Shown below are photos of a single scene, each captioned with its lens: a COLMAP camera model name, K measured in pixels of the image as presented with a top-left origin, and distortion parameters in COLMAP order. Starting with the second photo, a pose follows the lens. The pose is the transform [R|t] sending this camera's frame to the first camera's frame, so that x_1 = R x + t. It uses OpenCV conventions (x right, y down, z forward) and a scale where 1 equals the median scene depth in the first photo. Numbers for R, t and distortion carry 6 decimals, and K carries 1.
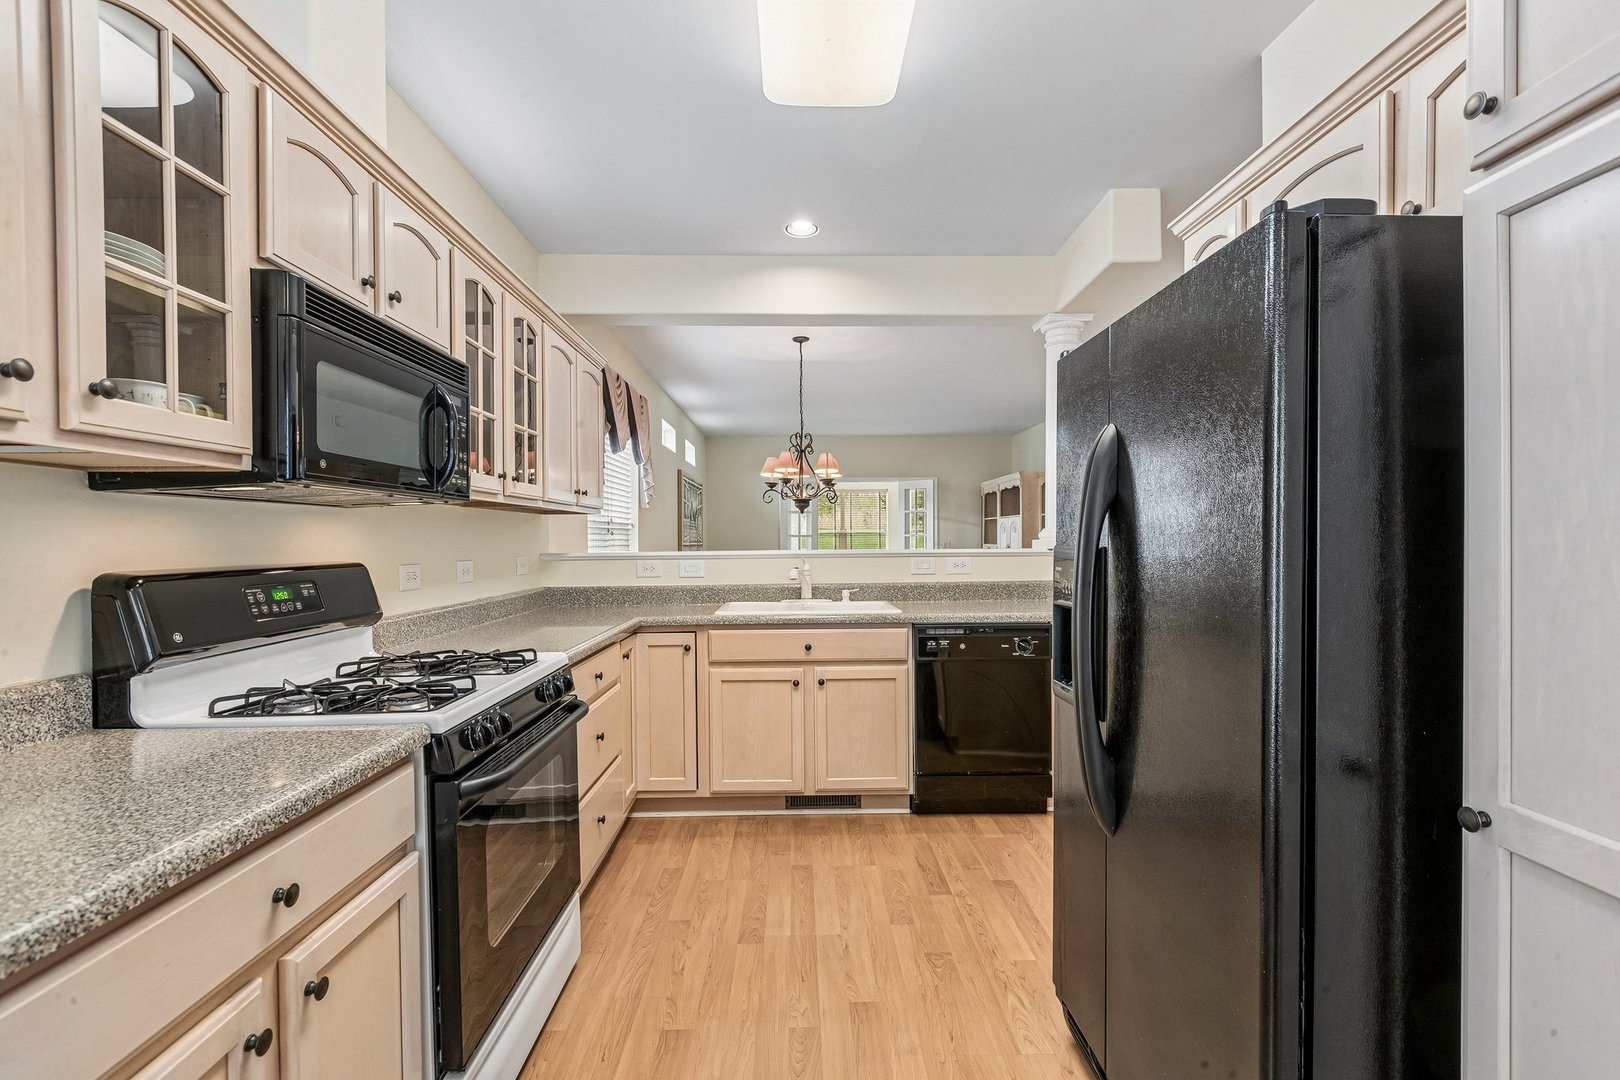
lens RADIAL K [[733.9, 0, 803.5], [0, 733.9, 547.1], [0, 0, 1]] dist [0.000968, 0.001180]
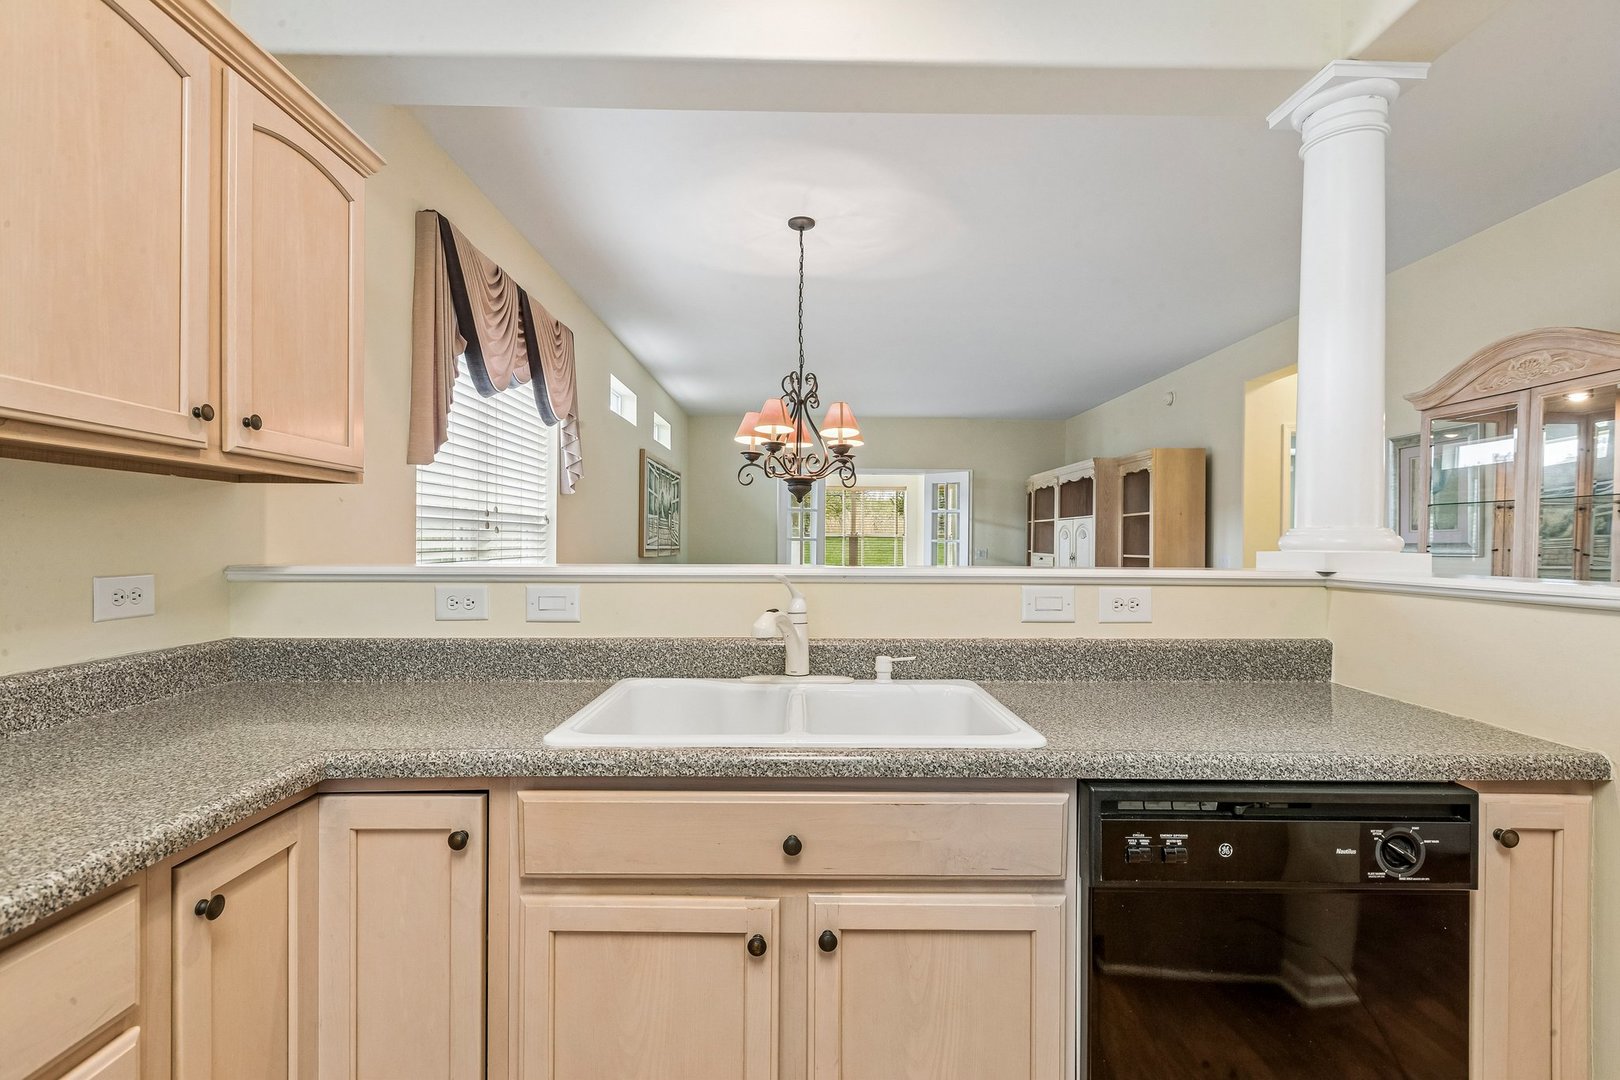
lens RADIAL K [[733.9, 0, 814.0], [0, 733.9, 542.1], [0, 0, 1]] dist [0.000968, 0.001180]
pose [[0.999879, 0.014567, 0.005490, 0.007813], [-0.014494, 0.999809, -0.013079, -0.004150], [-0.005679, 0.012997, 0.999899, 0.392424]]
